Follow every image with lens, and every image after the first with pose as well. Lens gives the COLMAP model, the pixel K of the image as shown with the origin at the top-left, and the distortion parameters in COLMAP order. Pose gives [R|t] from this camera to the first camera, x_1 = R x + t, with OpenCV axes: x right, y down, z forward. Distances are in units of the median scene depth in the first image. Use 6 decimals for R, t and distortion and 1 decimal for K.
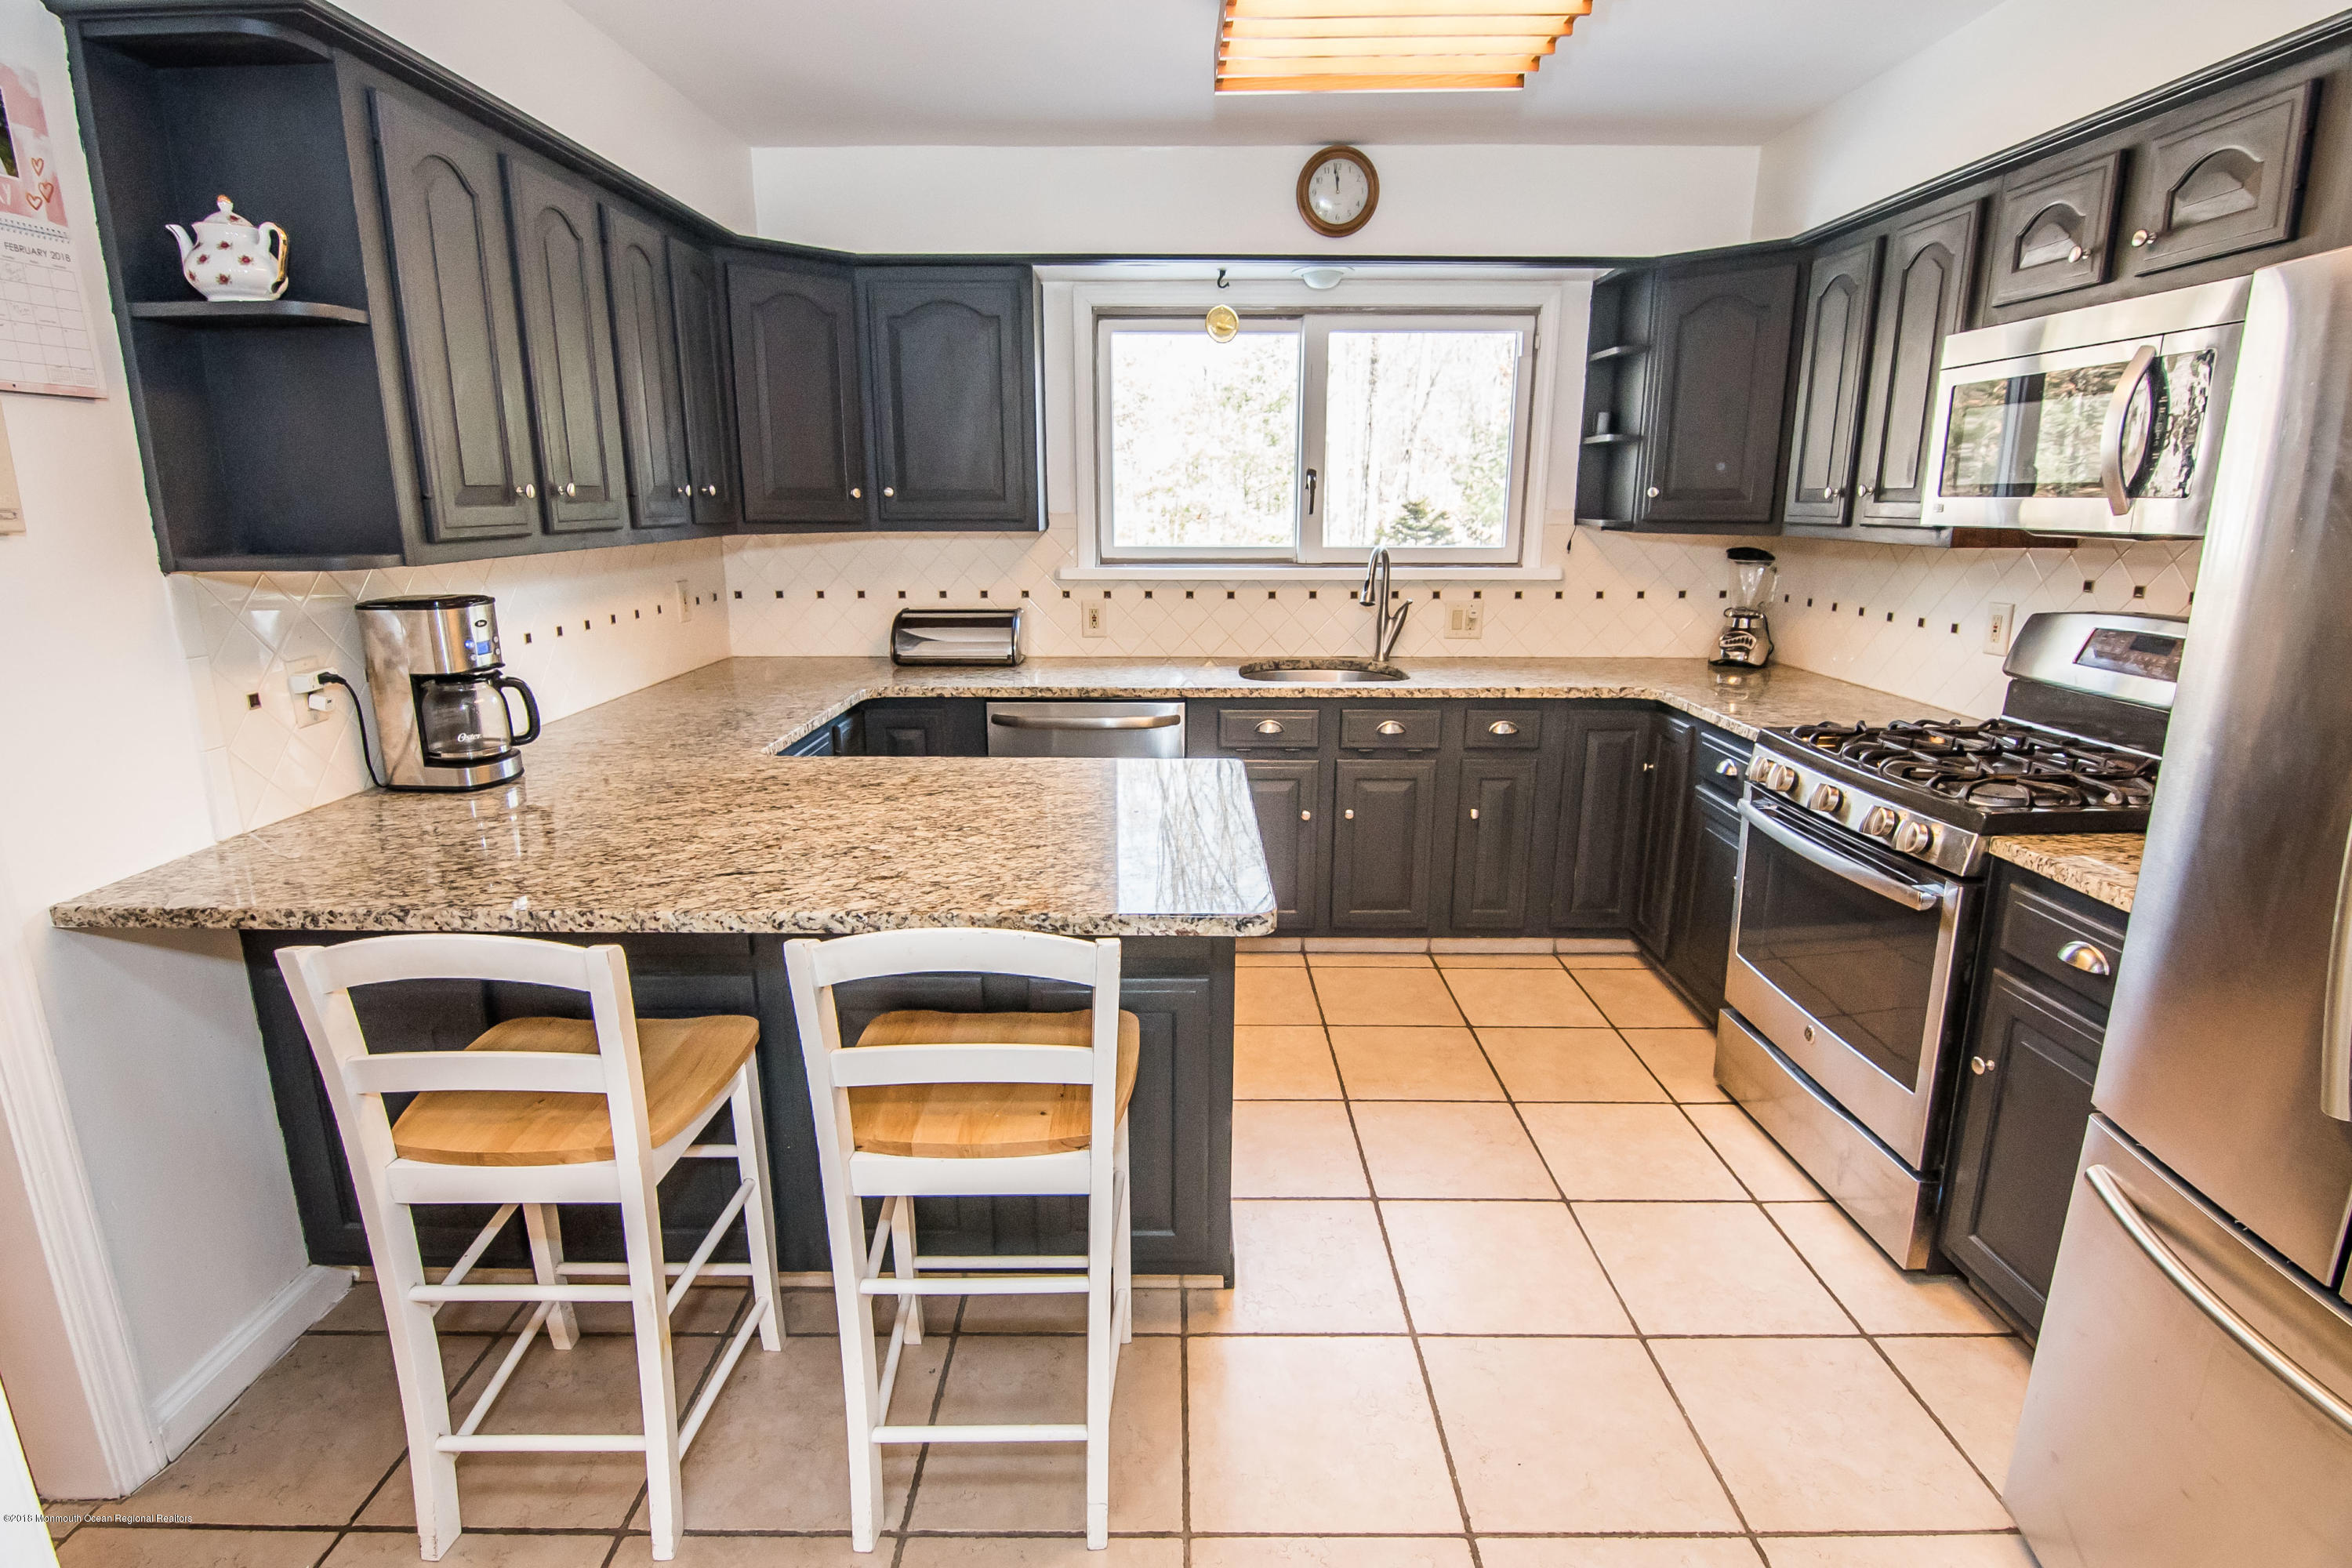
lens RADIAL K [[1163.2, 0, 1174.0], [0, 1163.2, 793.9], [0, 0, 1]] dist [-0.015948, -0.001227]
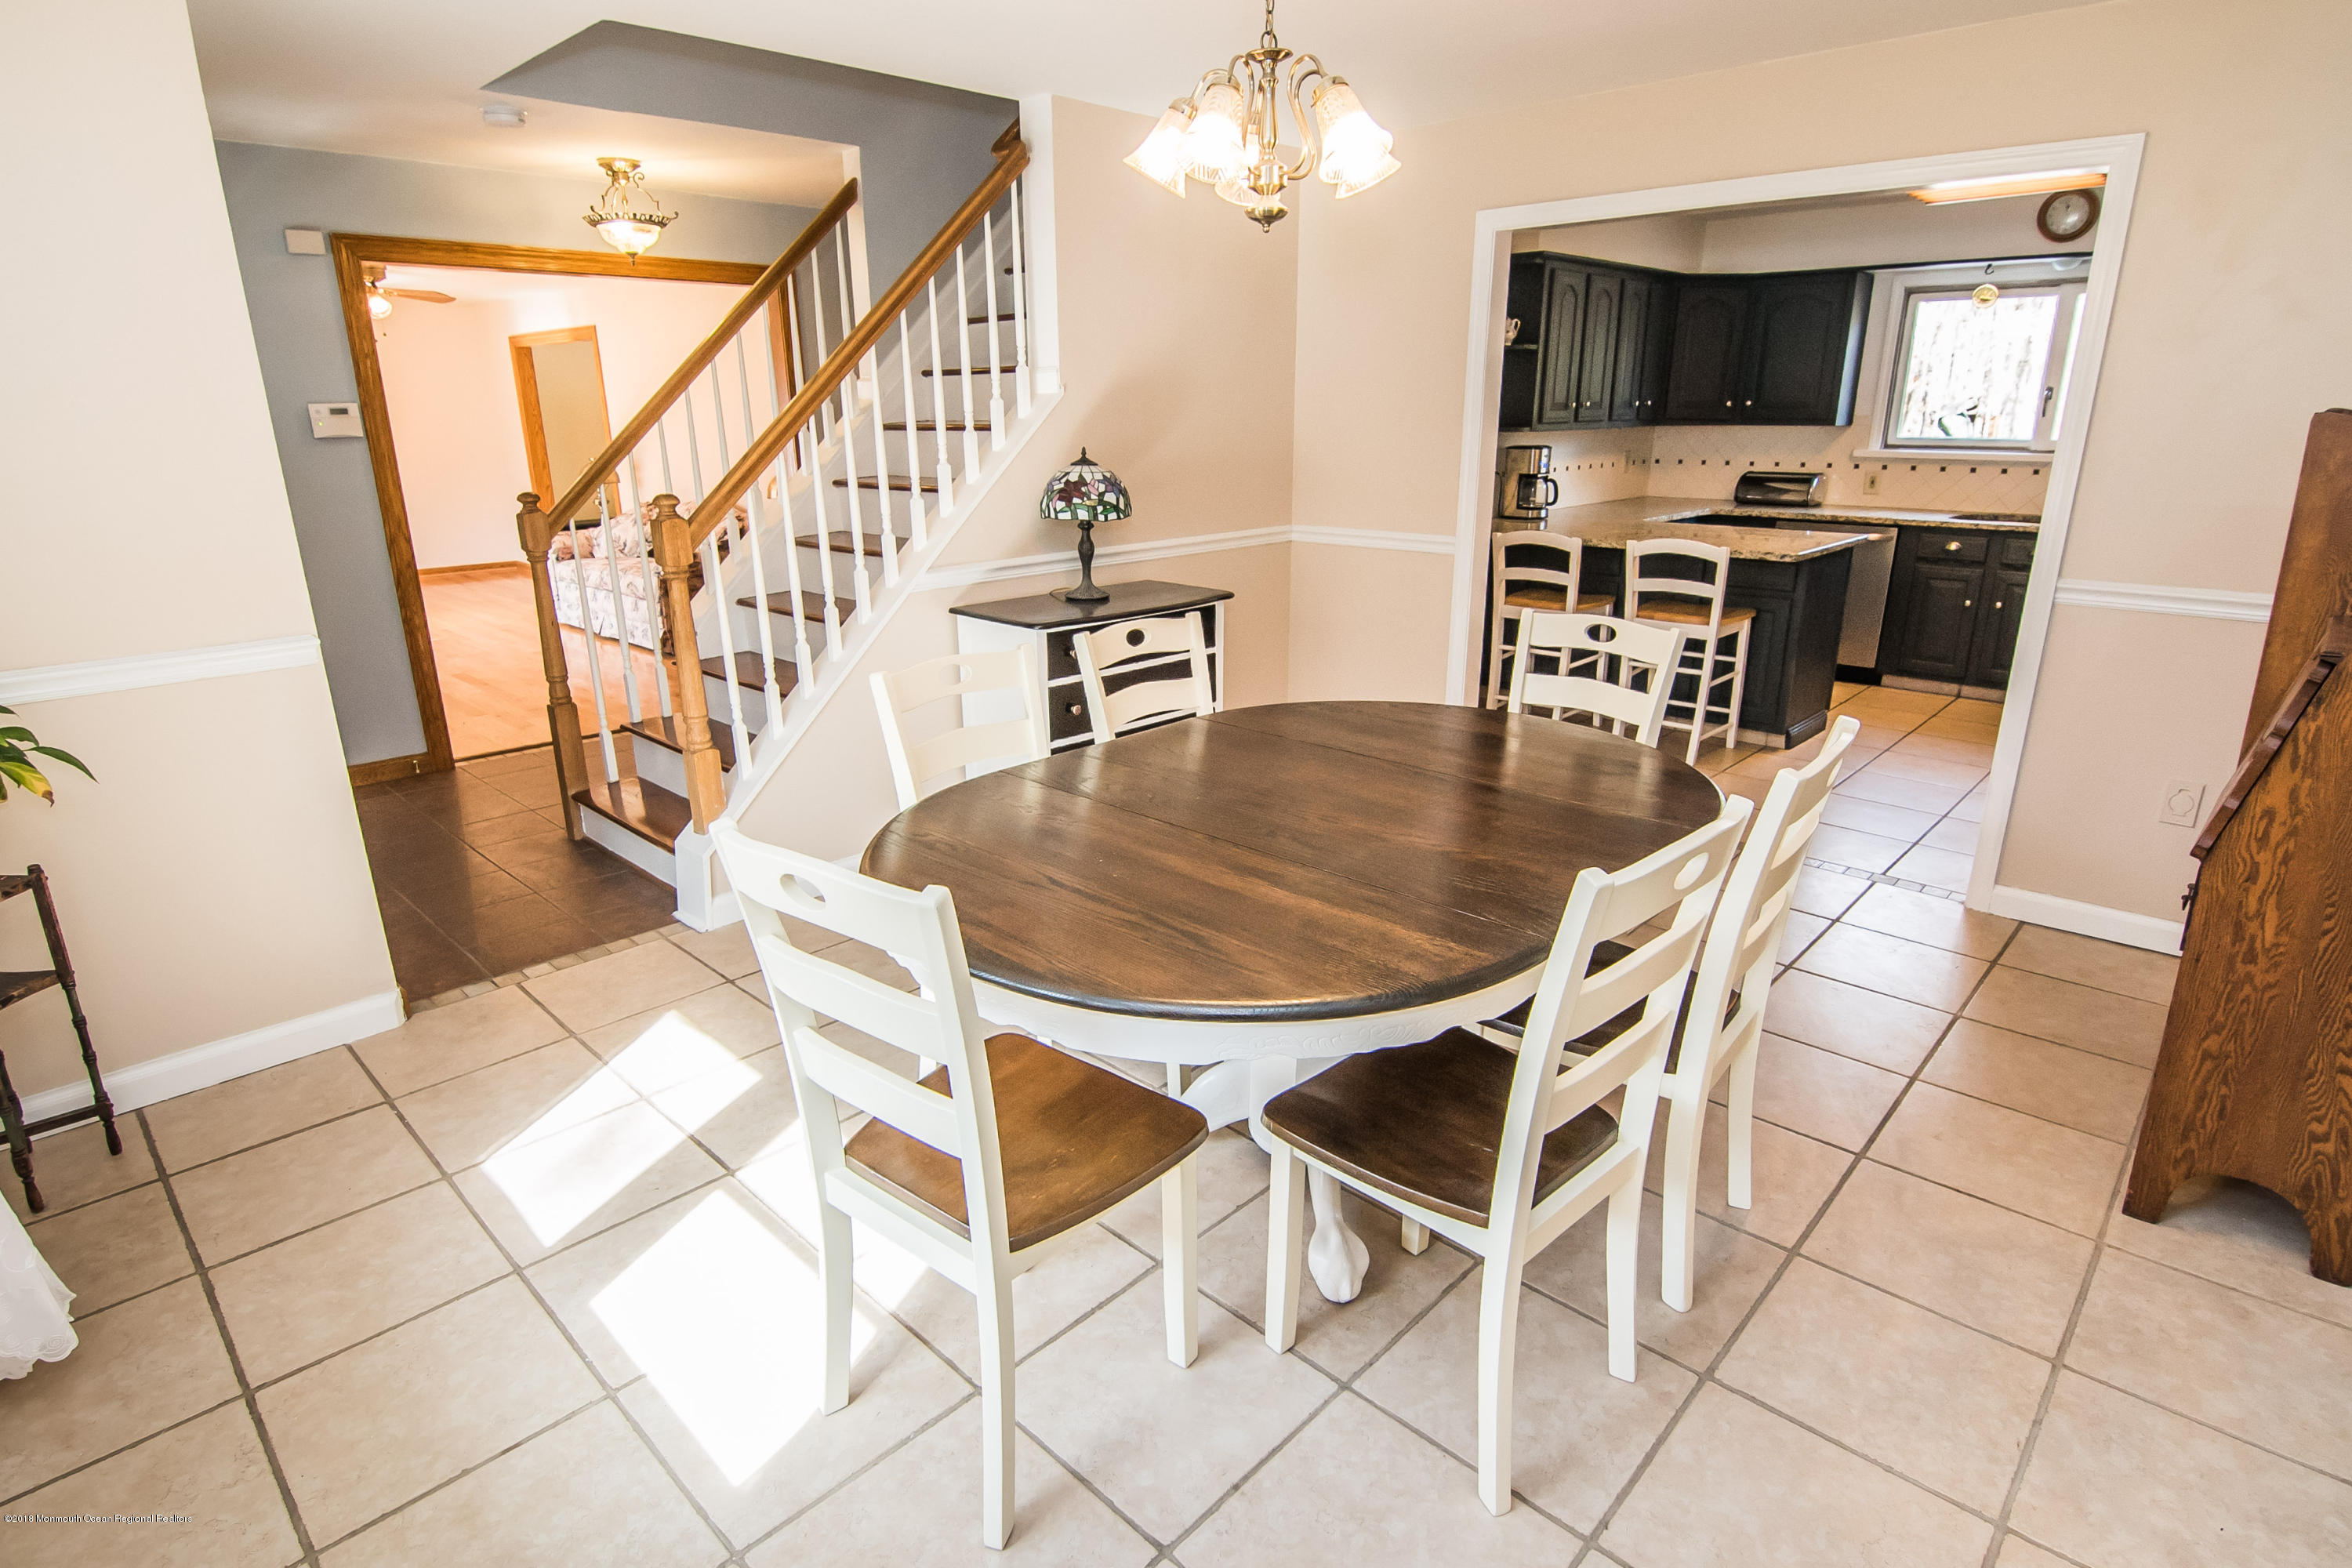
lens RADIAL K [[1163.2, 0, 1171.2], [0, 1163.2, 785.5], [0, 0, 1]] dist [-0.015948, -0.001227]
pose [[0.714431, 0.212177, -0.666760, 0.688640], [-0.163724, 0.977153, 0.135520, 0.355267], [0.680281, 0.012345, 0.732847, -1.457873]]
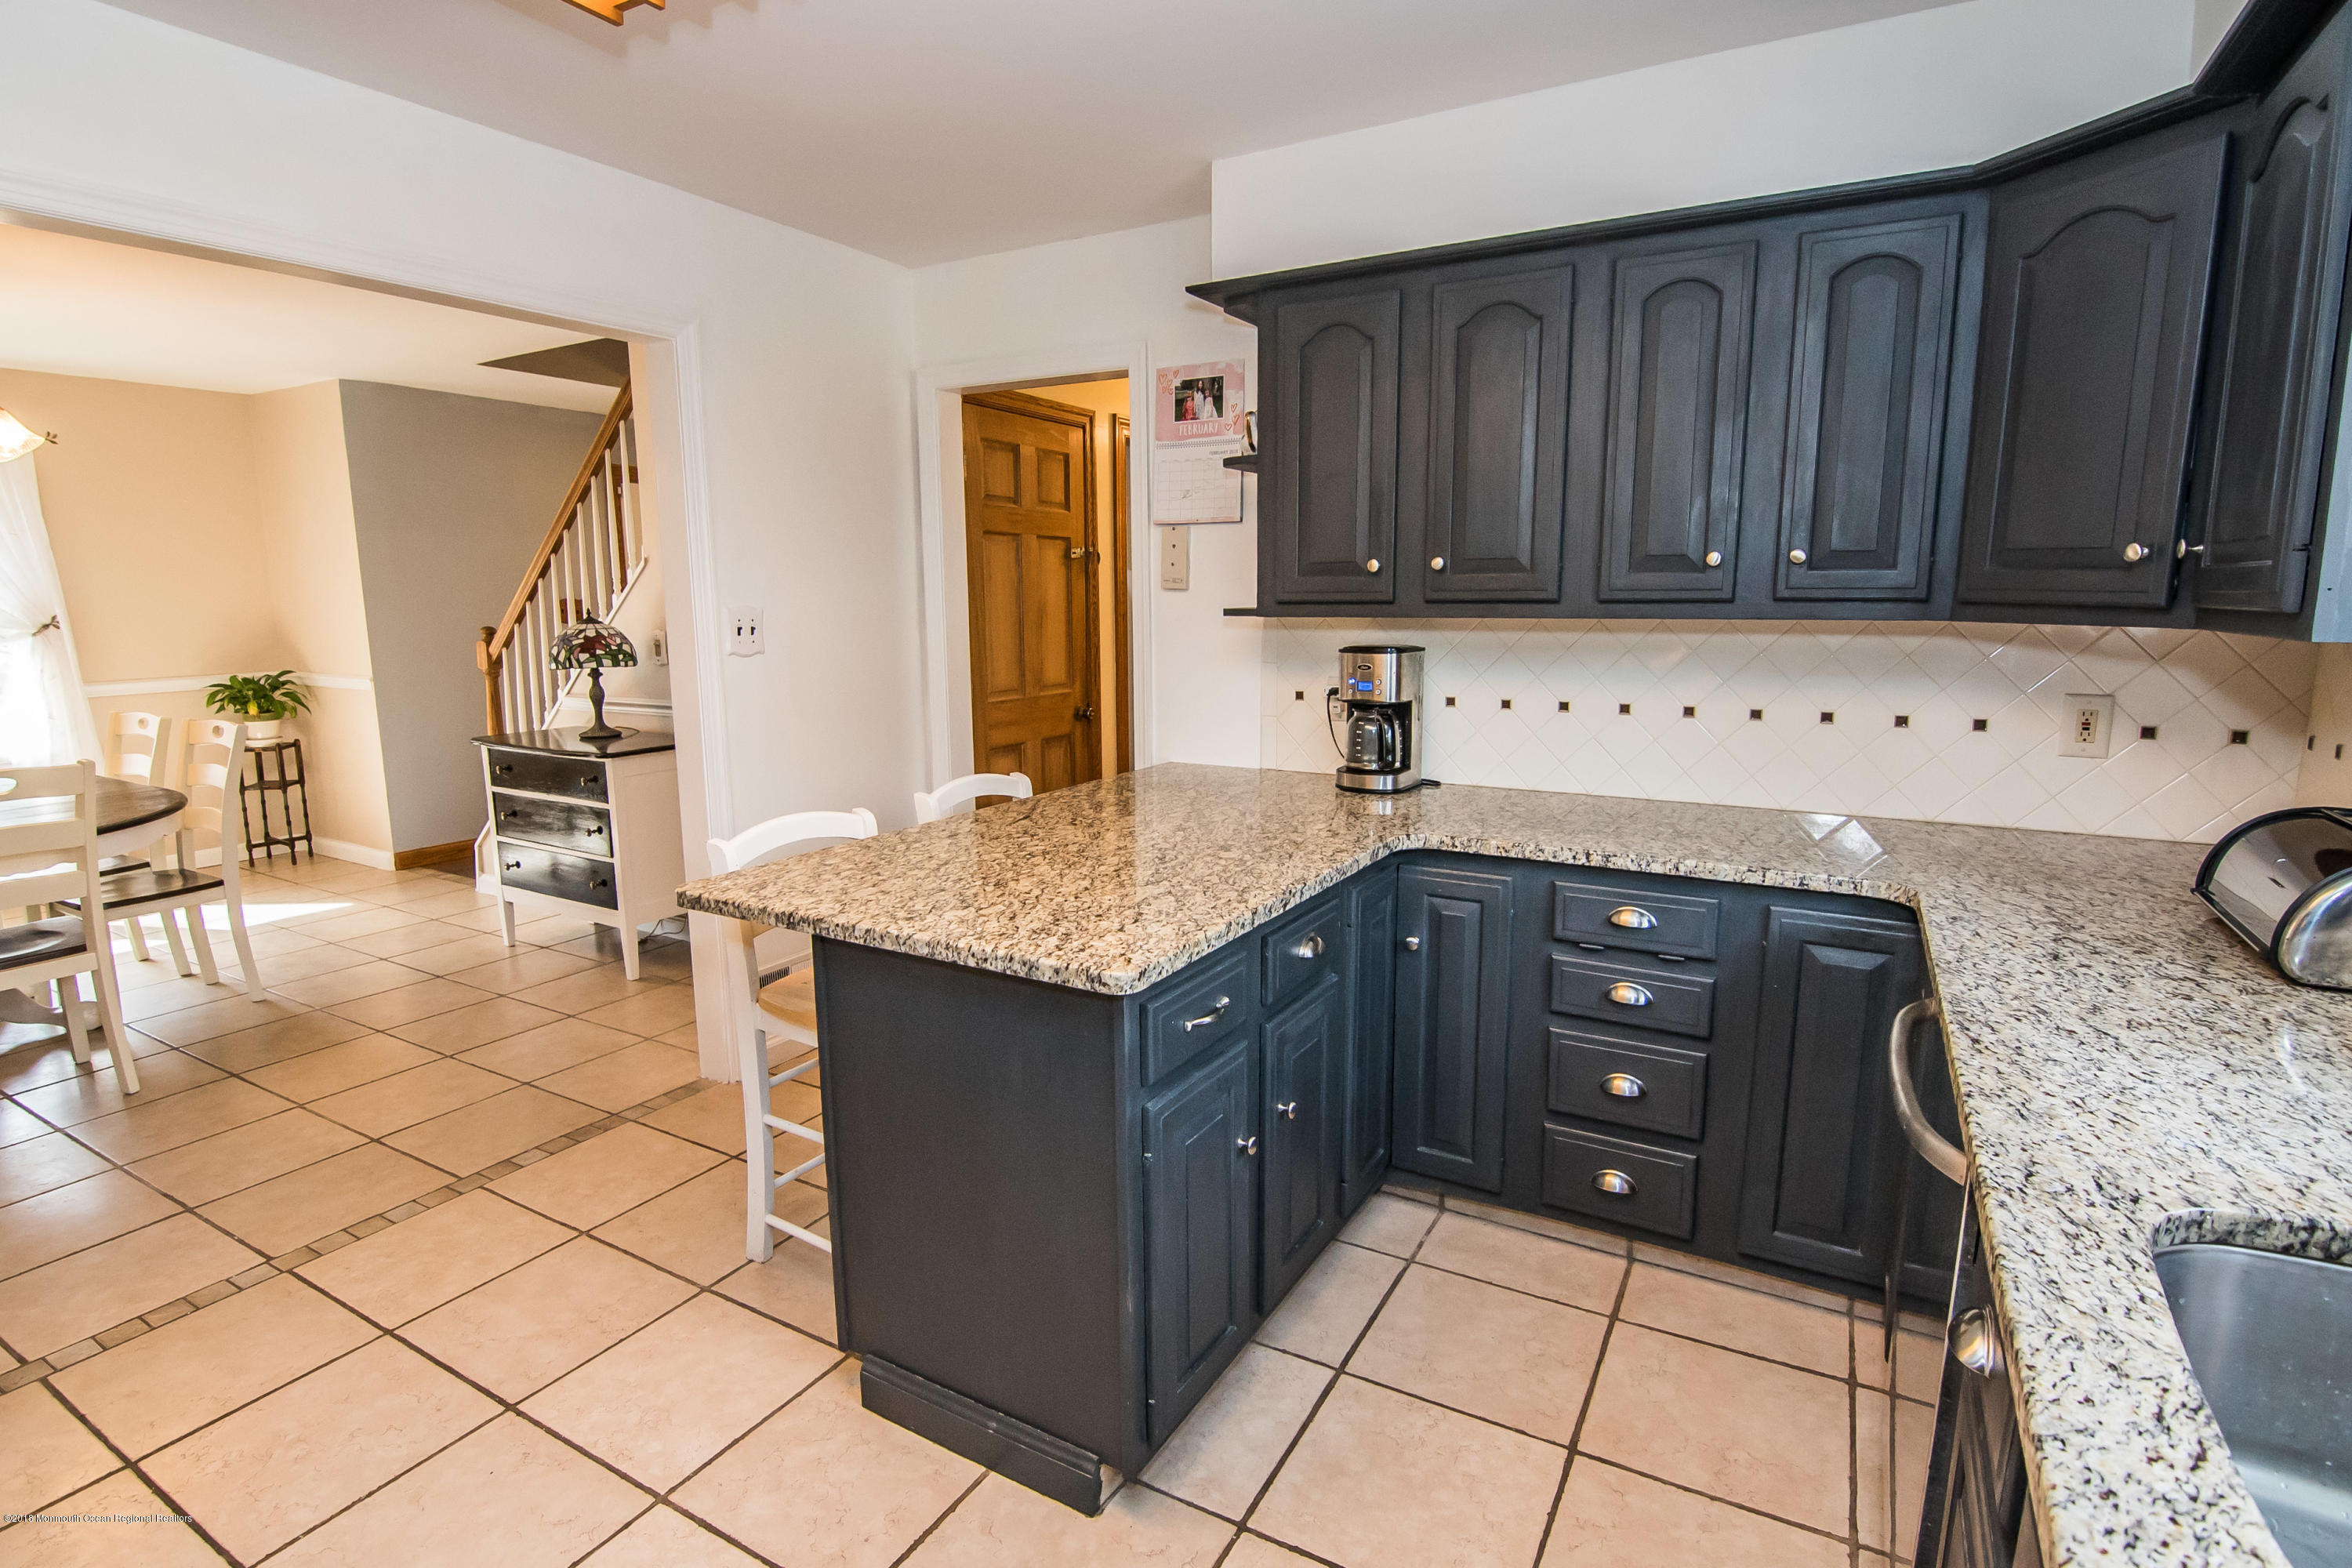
lens RADIAL K [[1163.2, 0, 1170.2], [0, 1163.2, 775.9], [0, 0, 1]] dist [-0.015948, -0.001227]
pose [[-0.499100, 0.157720, -0.852070, 0.588357], [-0.192184, 0.938662, 0.286320, -0.340427], [0.844964, 0.306657, -0.438175, 1.335733]]
